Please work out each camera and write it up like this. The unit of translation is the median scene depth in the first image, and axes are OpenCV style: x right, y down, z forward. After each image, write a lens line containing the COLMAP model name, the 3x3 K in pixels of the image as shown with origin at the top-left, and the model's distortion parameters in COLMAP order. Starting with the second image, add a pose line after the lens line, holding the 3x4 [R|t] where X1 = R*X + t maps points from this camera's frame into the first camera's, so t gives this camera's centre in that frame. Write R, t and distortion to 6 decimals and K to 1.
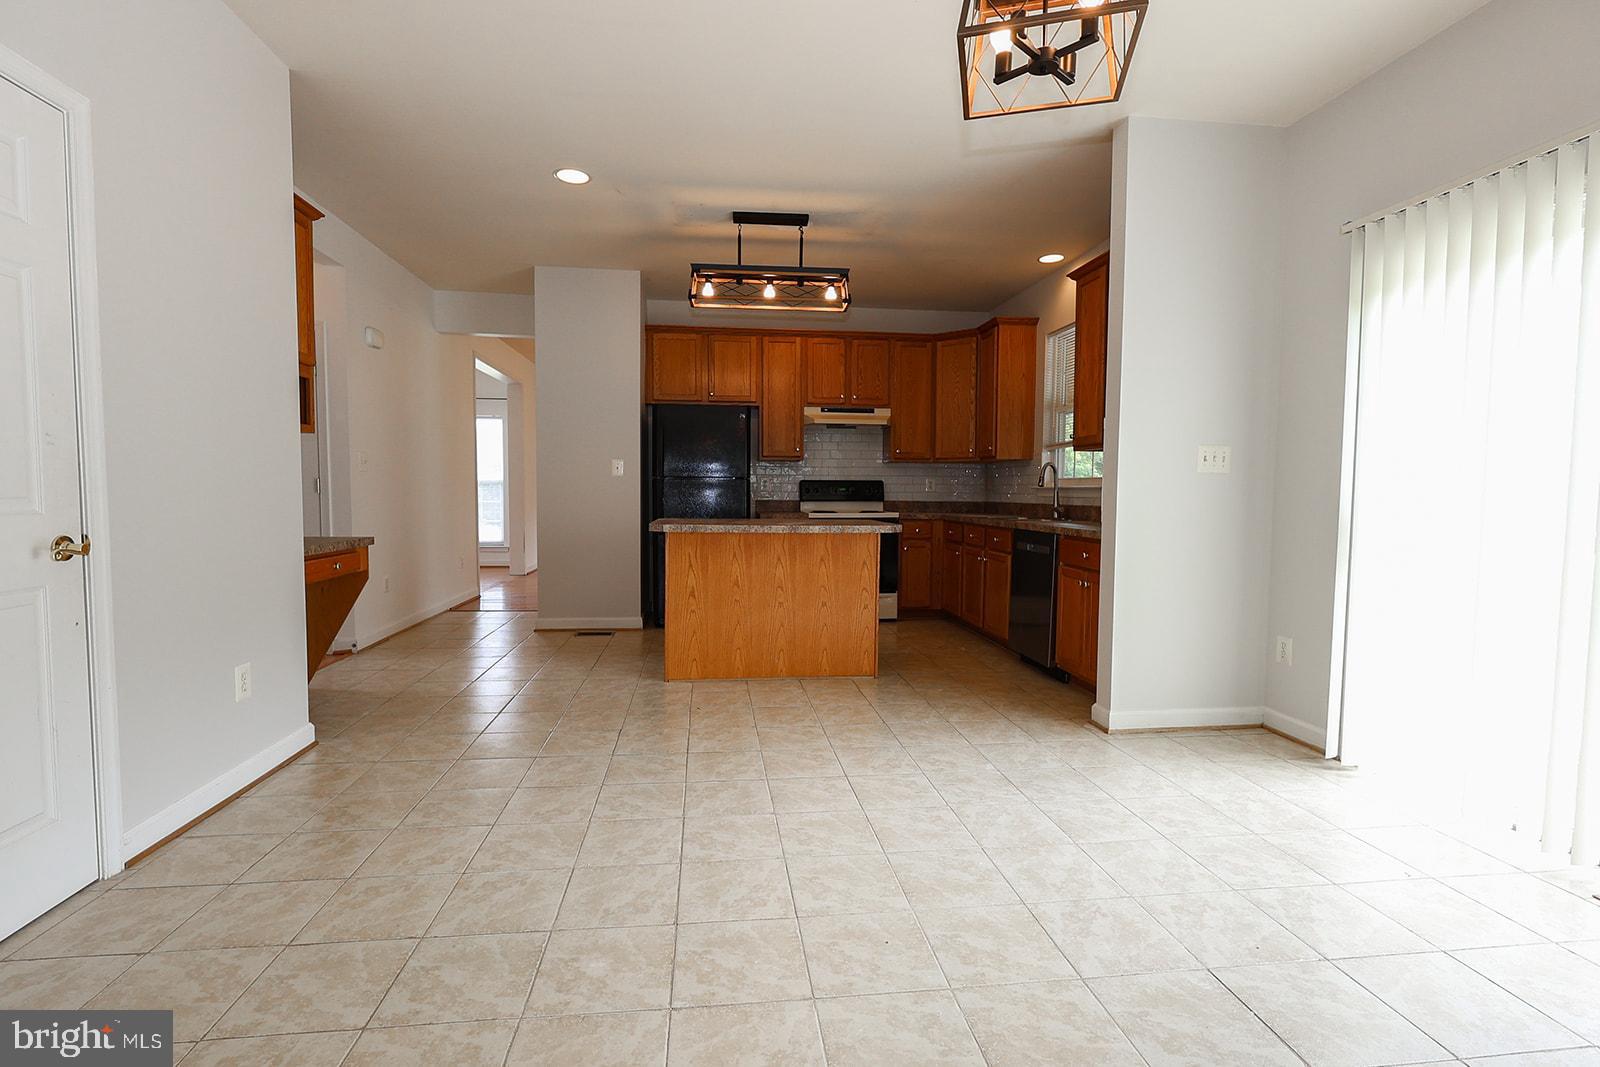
lens RADIAL K [[733.7, 0, 793.6], [0, 733.7, 534.1], [0, 0, 1]] dist [-0.007170, 0.003487]
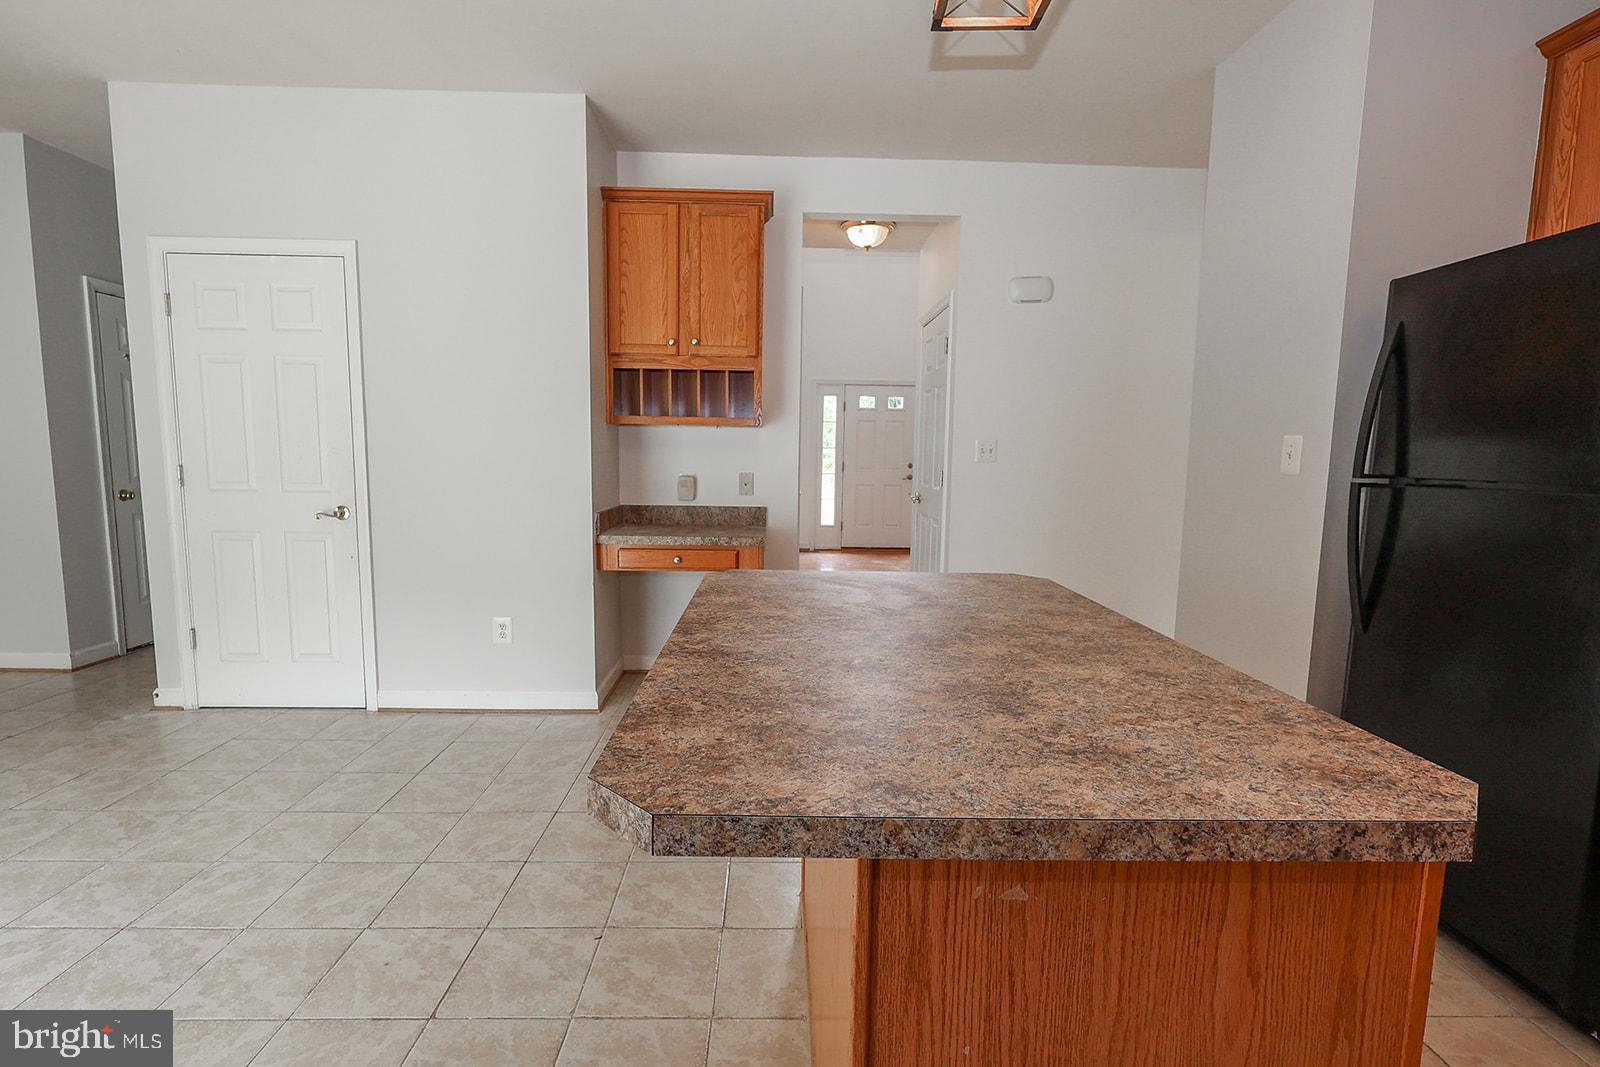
lens RADIAL K [[733.7, 0, 793.0], [0, 733.7, 534.1], [0, 0, 1]] dist [-0.007170, 0.003487]
pose [[-0.094643, 0.102829, -0.990186, 0.333163], [-0.075151, 0.991075, 0.110105, -0.106248], [0.992671, 0.084834, -0.086070, 1.154606]]
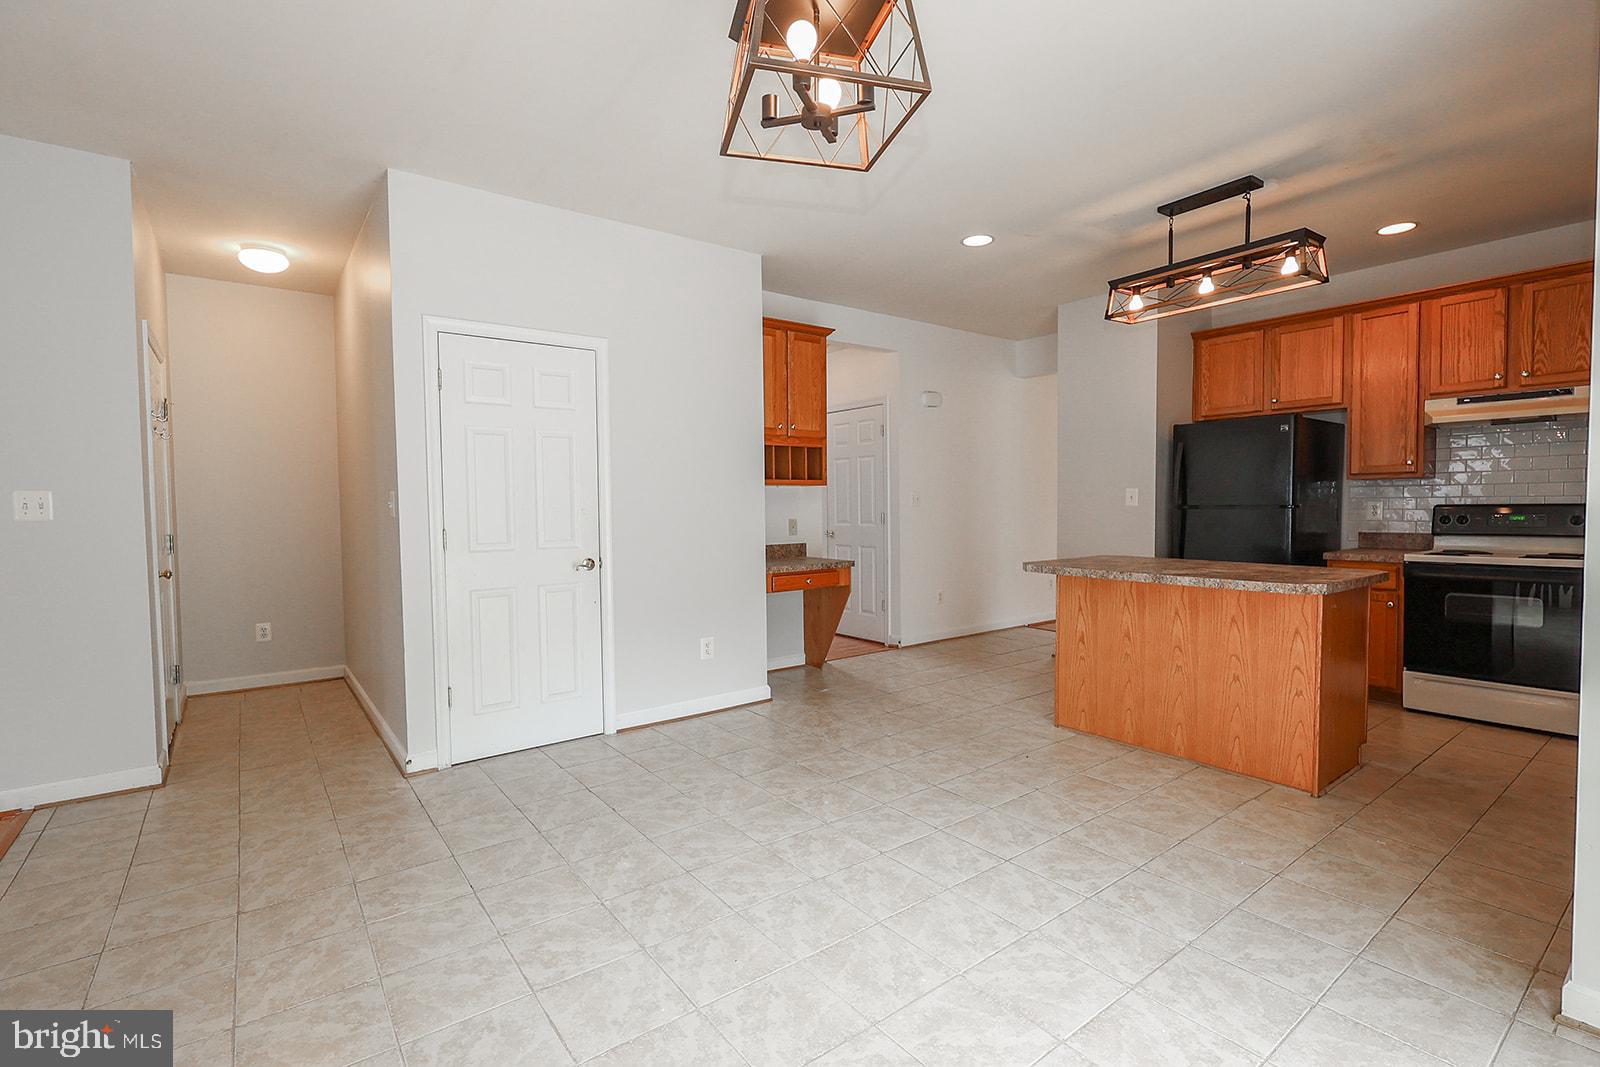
lens RADIAL K [[733.7, 0, 793.1], [0, 733.7, 534.1], [0, 0, 1]] dist [-0.007170, 0.003487]
pose [[0.502520, 0.024015, -0.864232, 0.544554], [-0.036527, 0.999311, 0.006529, -0.051253], [0.863794, 0.028287, 0.503051, 0.238878]]
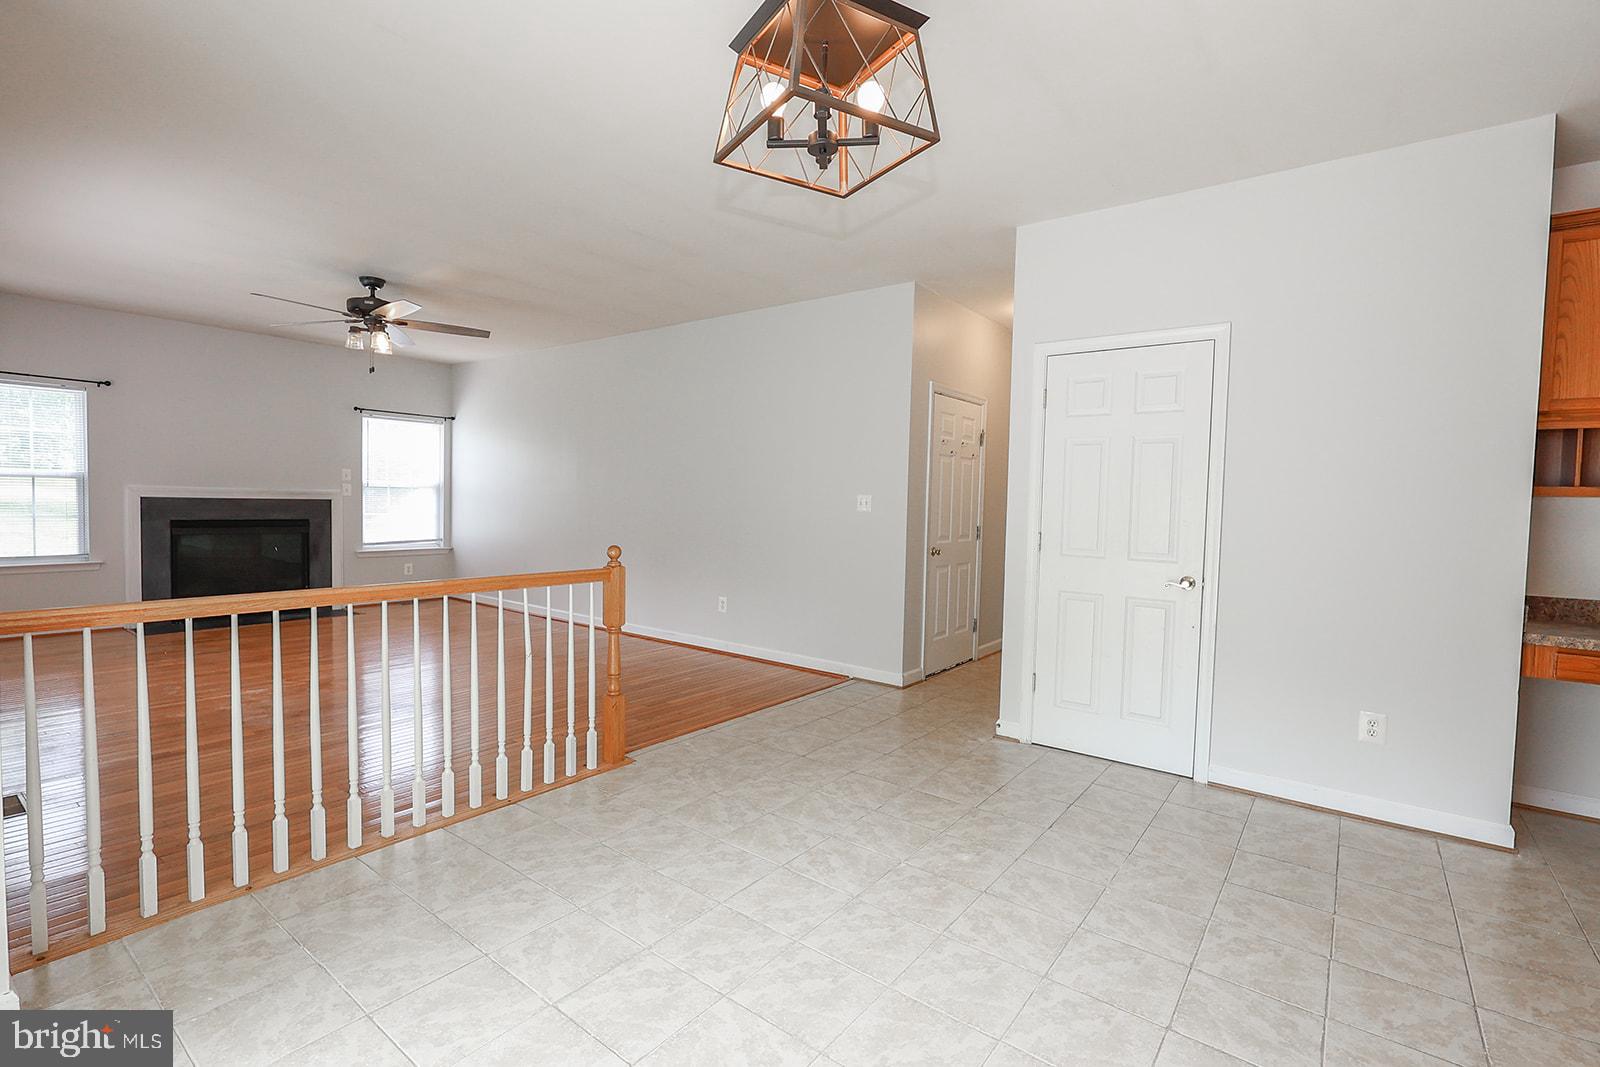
lens RADIAL K [[733.7, 0, 794.3], [0, 733.7, 532.0], [0, 0, 1]] dist [-0.007170, 0.003487]
pose [[-0.699998, 0.006669, -0.714113, 0.506912], [-0.072074, 0.994191, 0.079934, -0.094103], [0.710498, 0.107422, -0.695451, 0.805991]]
